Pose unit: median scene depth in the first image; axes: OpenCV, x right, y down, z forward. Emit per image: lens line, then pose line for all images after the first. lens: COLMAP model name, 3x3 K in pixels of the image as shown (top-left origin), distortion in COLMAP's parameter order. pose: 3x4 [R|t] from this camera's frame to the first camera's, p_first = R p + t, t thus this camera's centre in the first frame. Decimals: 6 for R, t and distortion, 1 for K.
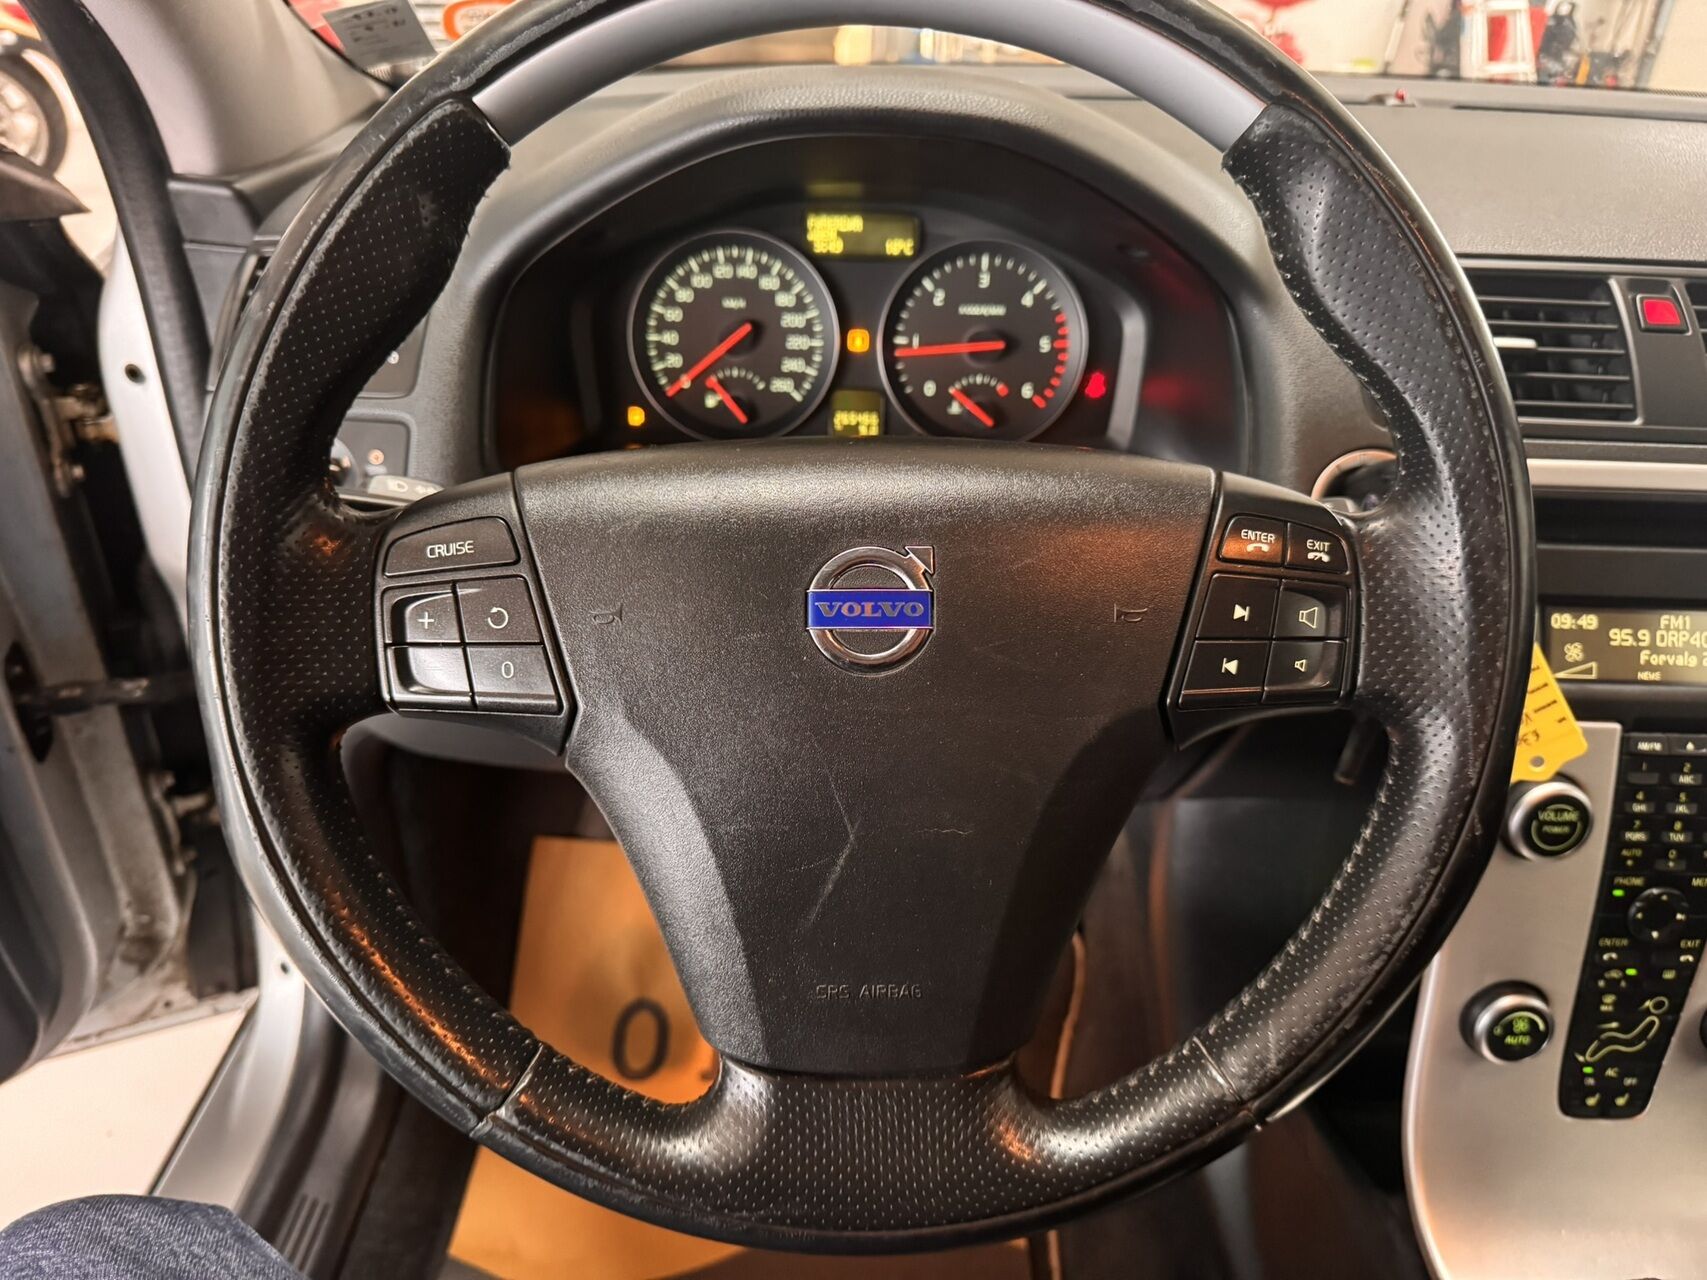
lens RADIAL K [[1217.5, 0, 864.7], [0, 1217.5, 644.8], [0, 0, 1]] dist [0.054452, -0.048350]
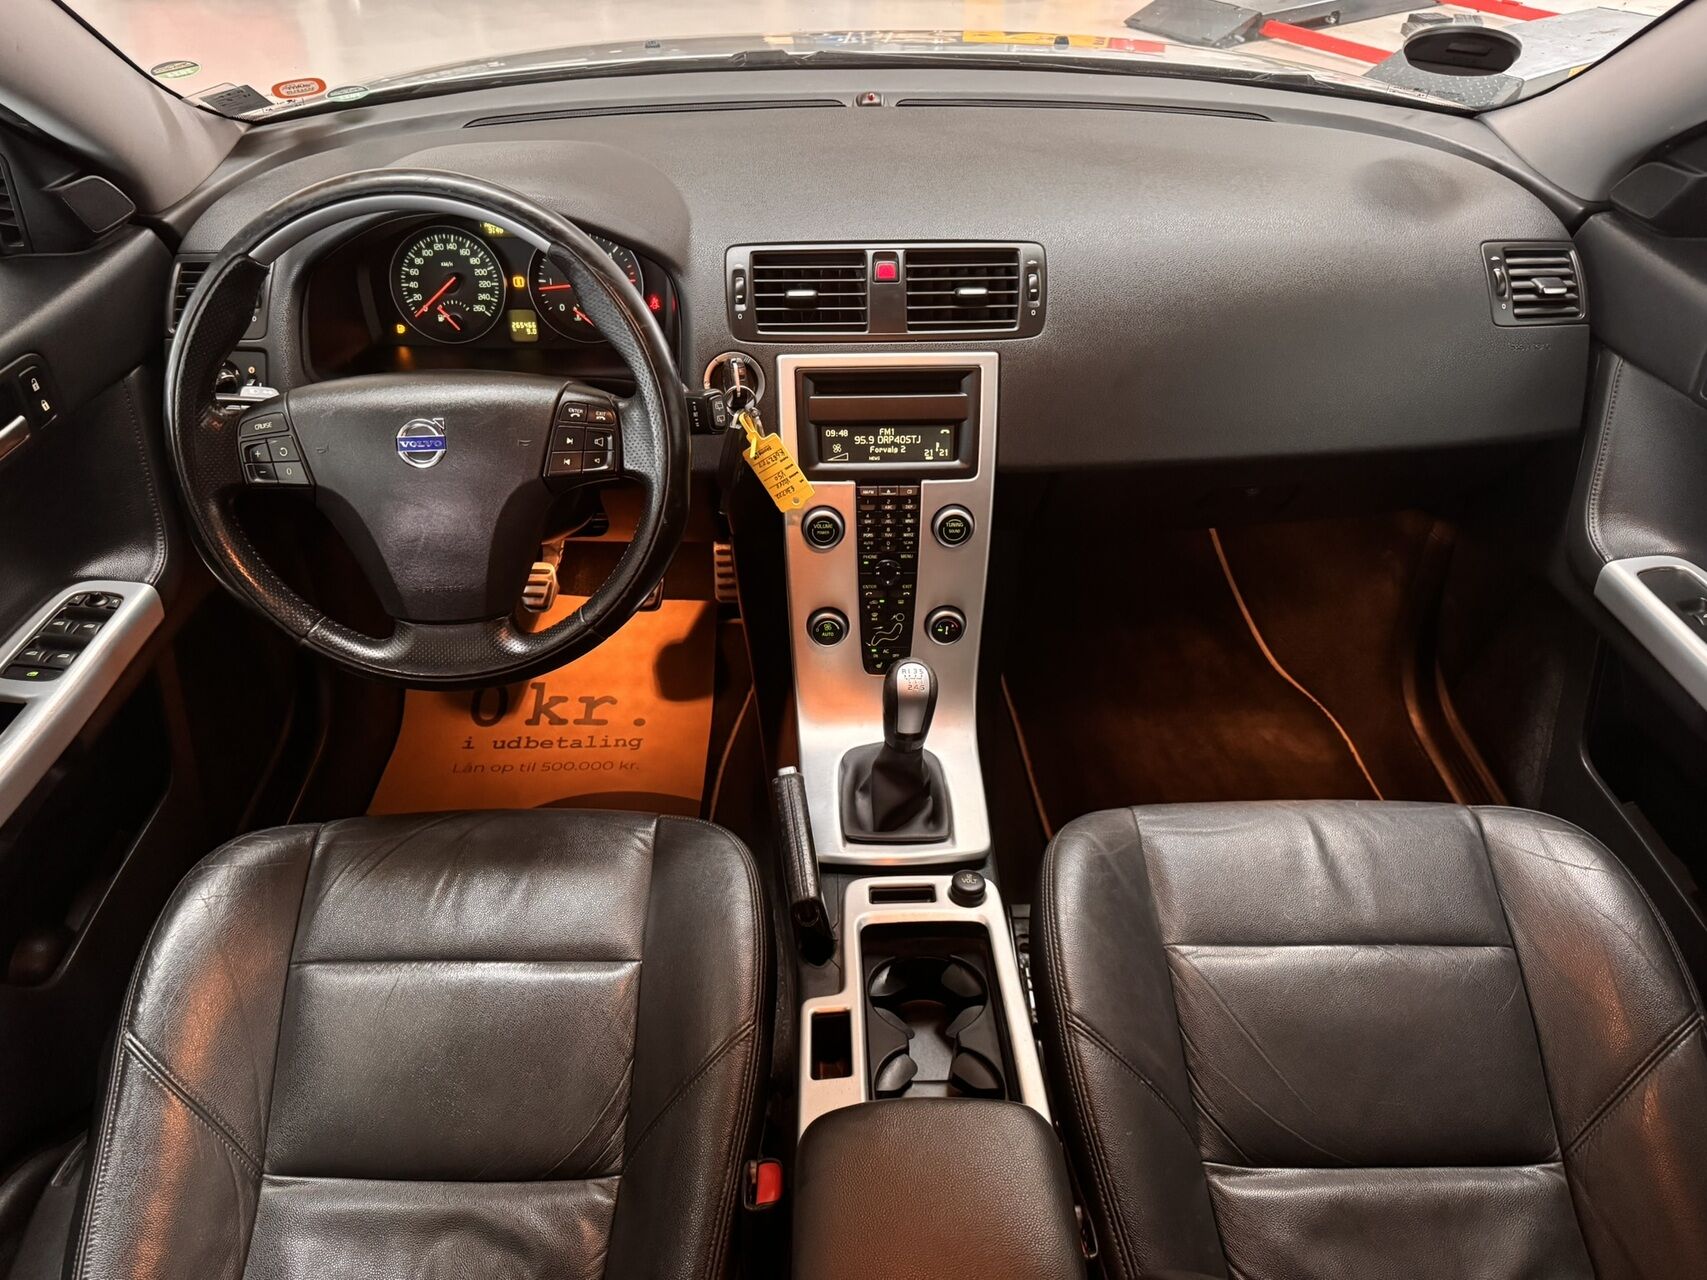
lens RADIAL K [[1217.5, 0, 850.4], [0, 1217.5, 651.1], [0, 0, 1]] dist [0.054452, -0.048350]
pose [[0.999228, -0.023406, -0.031543, 0.548907], [0.028682, 0.983464, 0.178820, -0.020003], [0.026836, -0.179587, 0.983376, -0.913262]]
